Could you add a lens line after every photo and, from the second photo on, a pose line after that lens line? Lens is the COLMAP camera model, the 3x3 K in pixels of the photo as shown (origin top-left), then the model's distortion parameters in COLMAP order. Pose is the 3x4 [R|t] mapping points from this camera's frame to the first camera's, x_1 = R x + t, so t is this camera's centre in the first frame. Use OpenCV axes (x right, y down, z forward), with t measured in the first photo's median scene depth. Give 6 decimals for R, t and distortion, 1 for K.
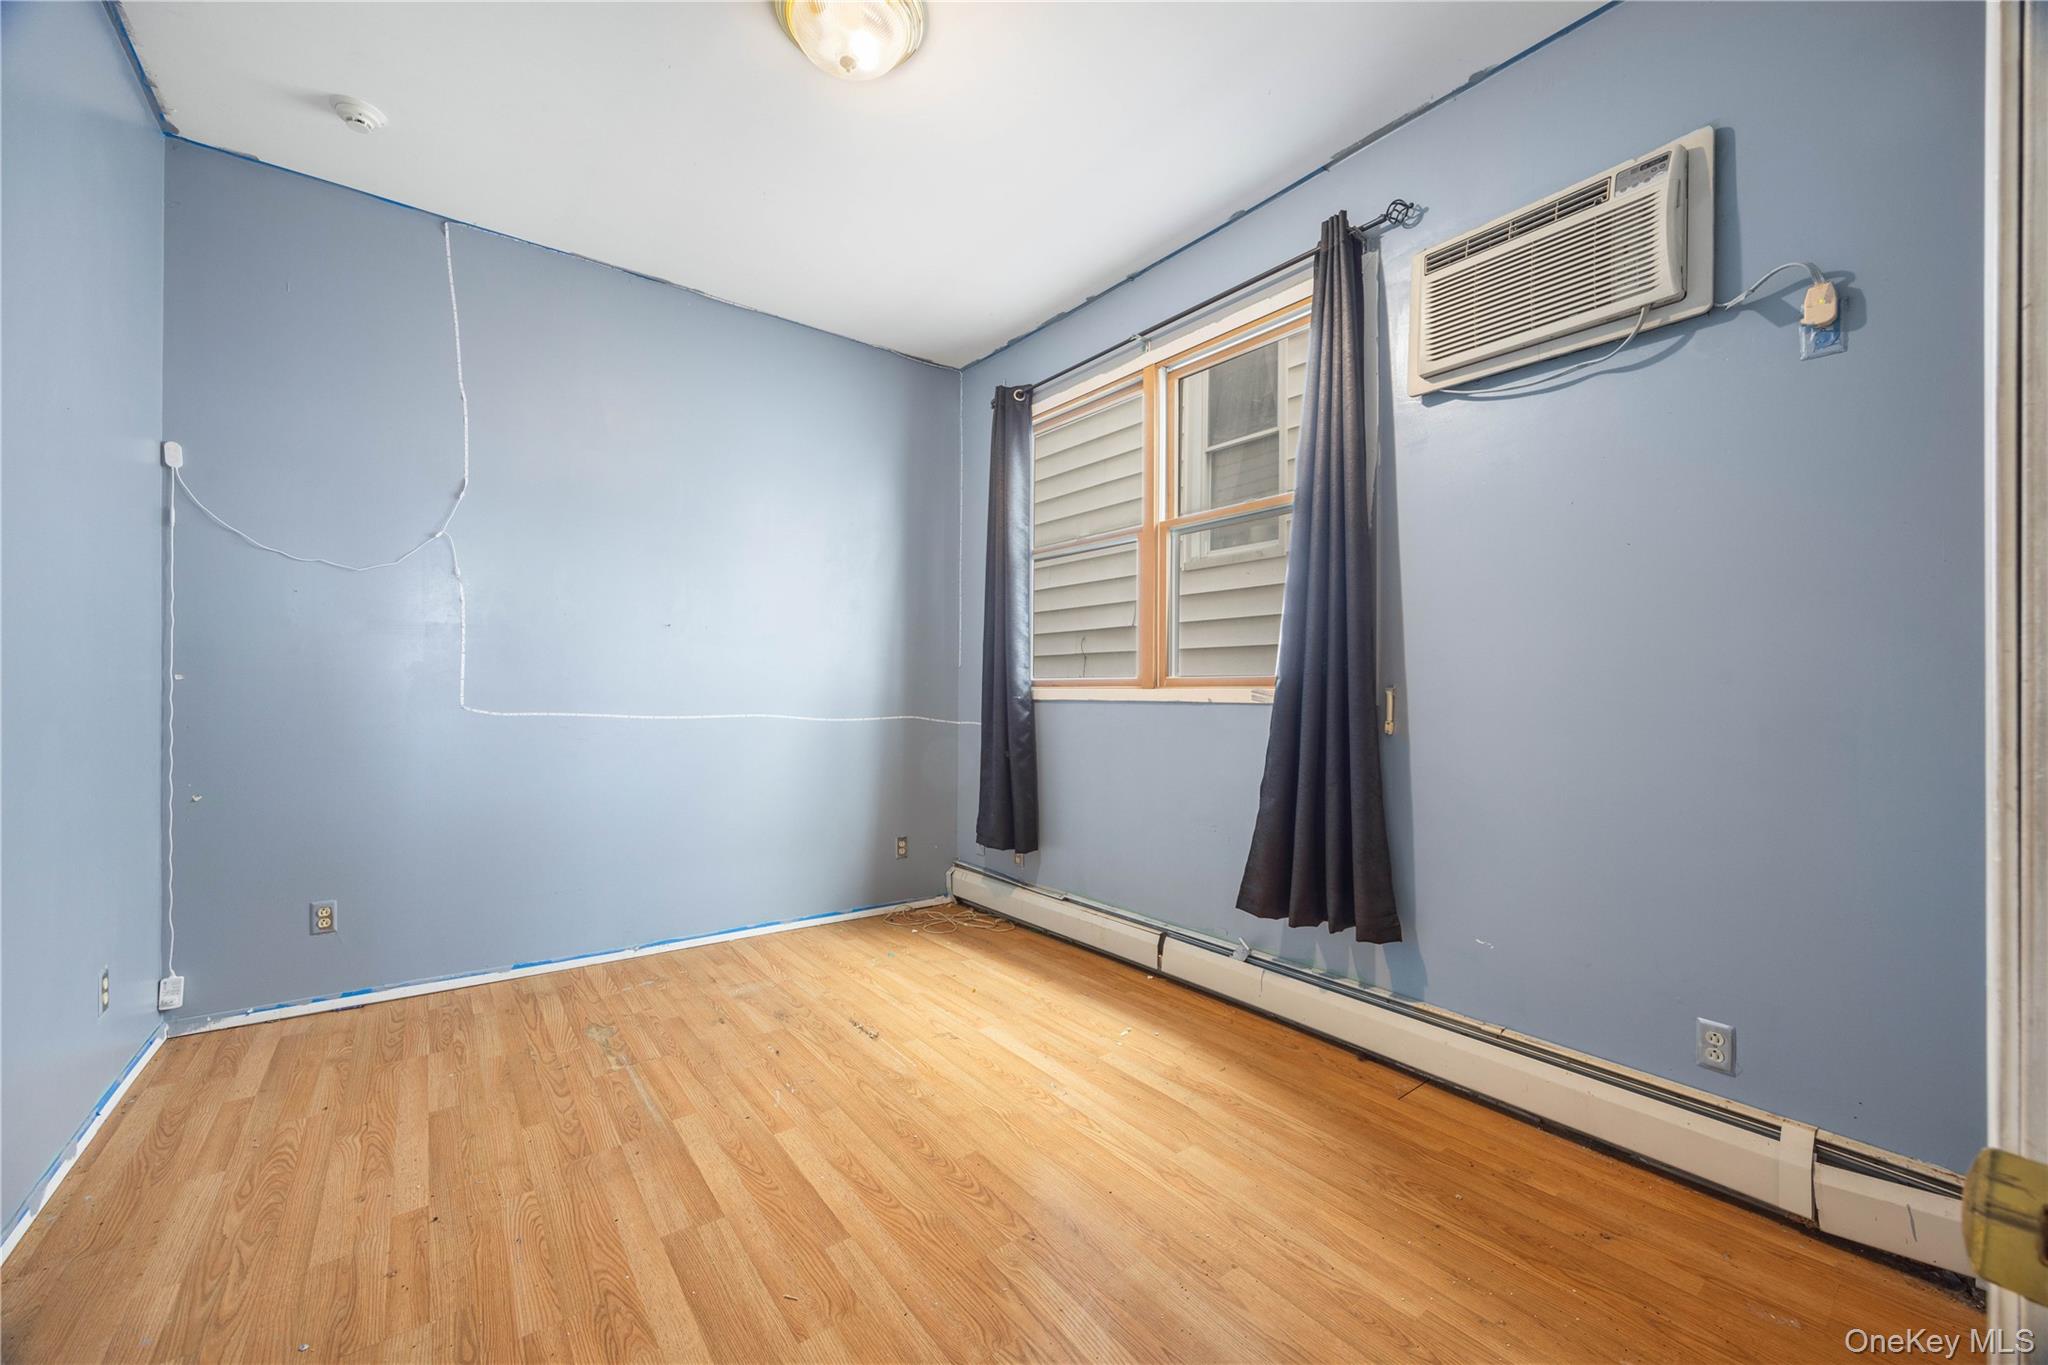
lens RADIAL K [[794.0, 0, 1023.4], [0, 794.0, 689.7], [0, 0, 1]] dist [0.002788, 0.000394]
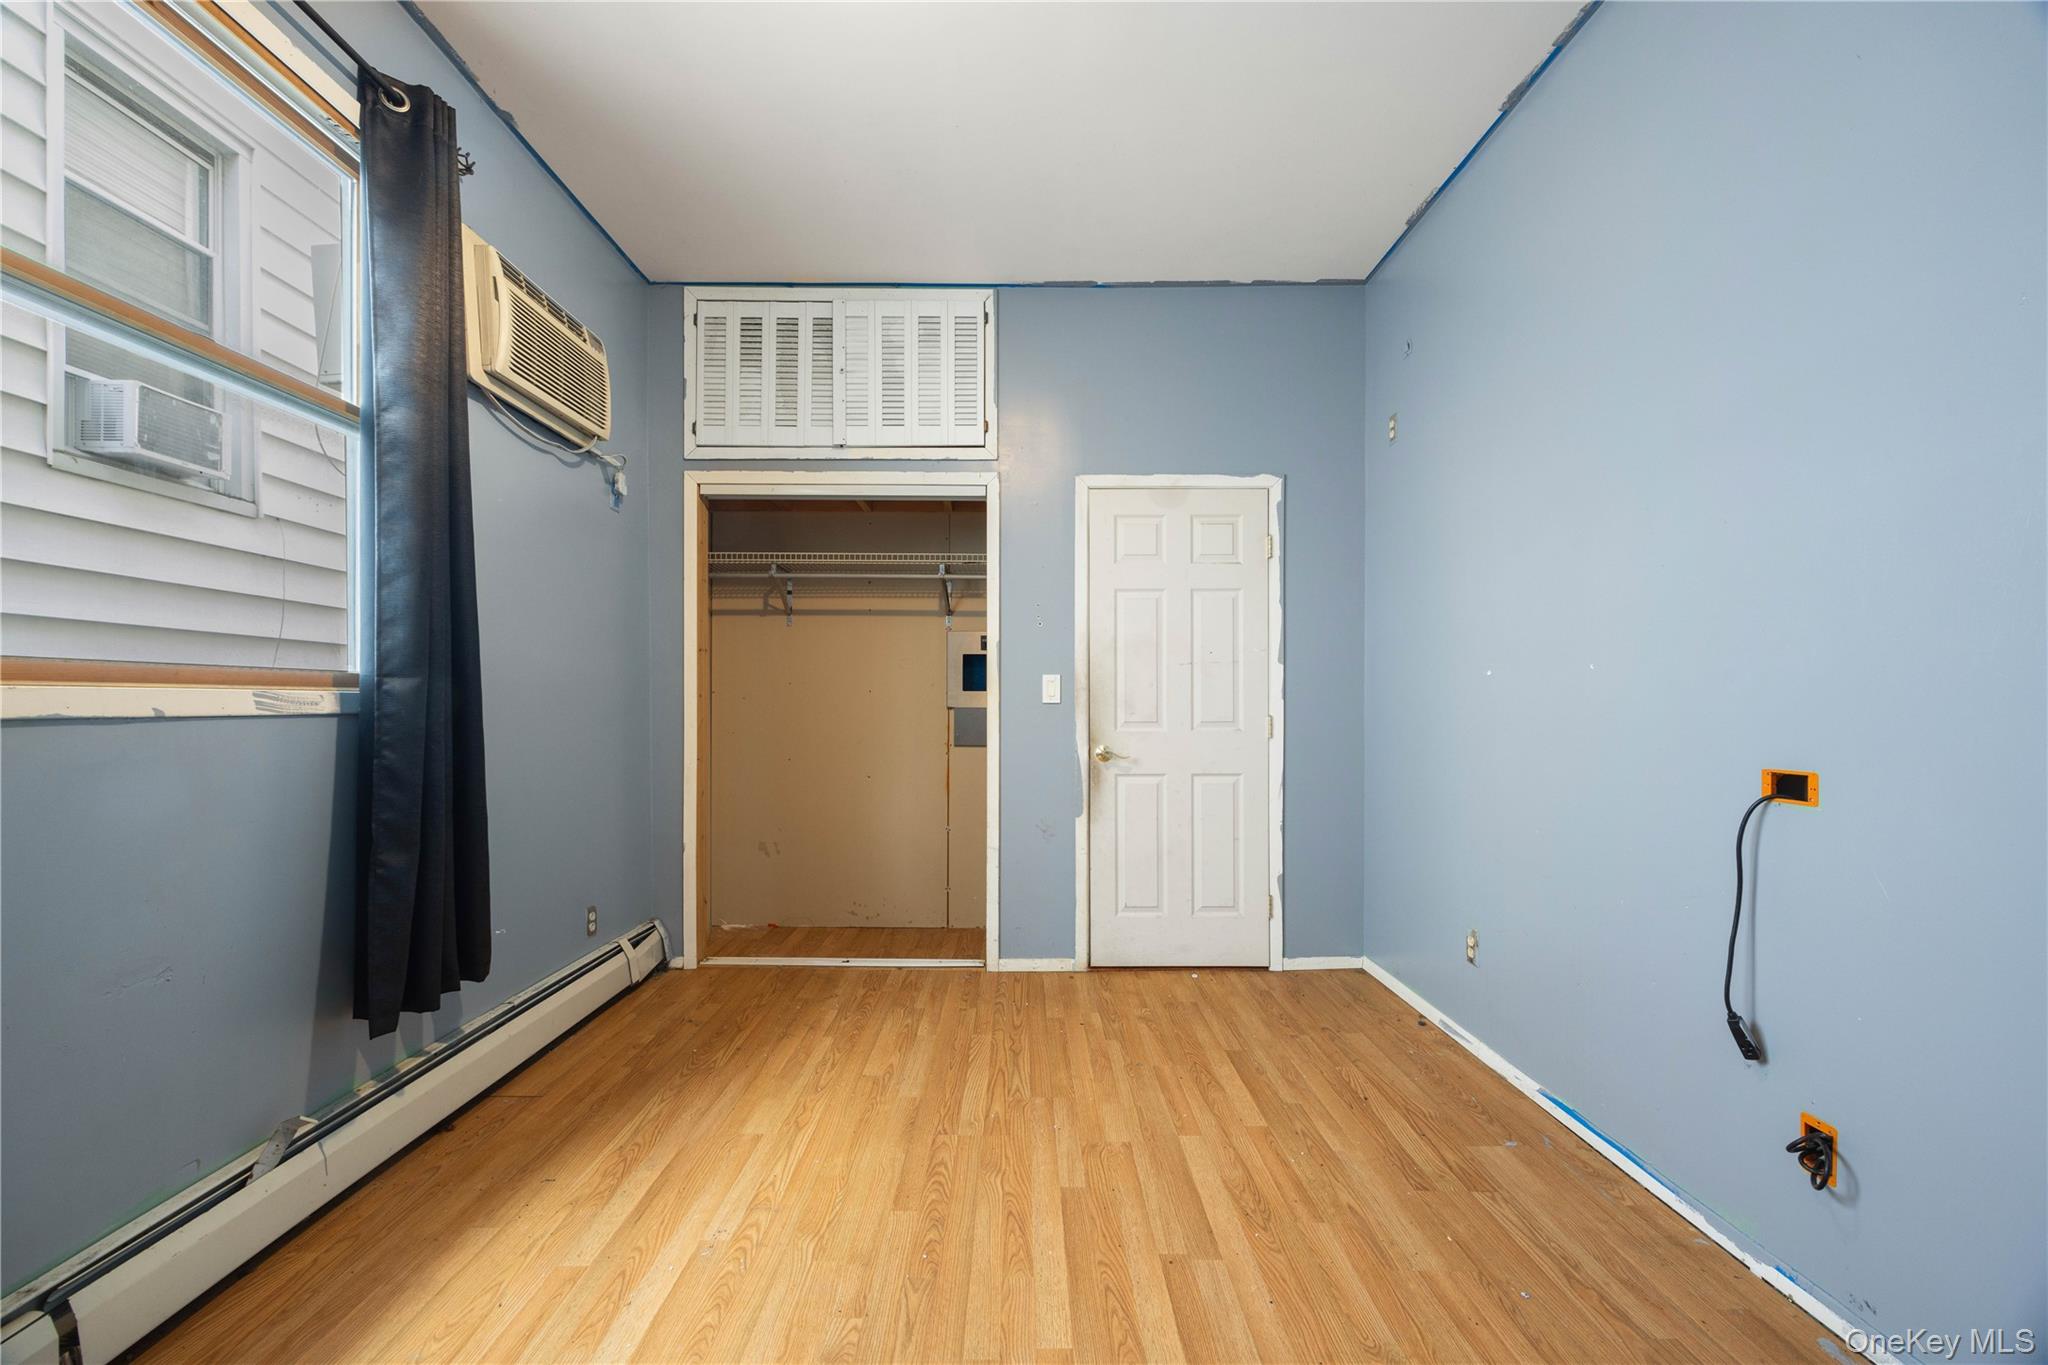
lens RADIAL K [[794.0, 0, 1024.5], [0, 794.0, 697.7], [0, 0, 1]] dist [0.002788, 0.000394]
pose [[-0.799622, -0.000823, 0.600504, -0.771557], [-0.005869, 0.999962, -0.006445, 0.007559], [-0.600475, -0.008678, -0.799596, 1.759473]]
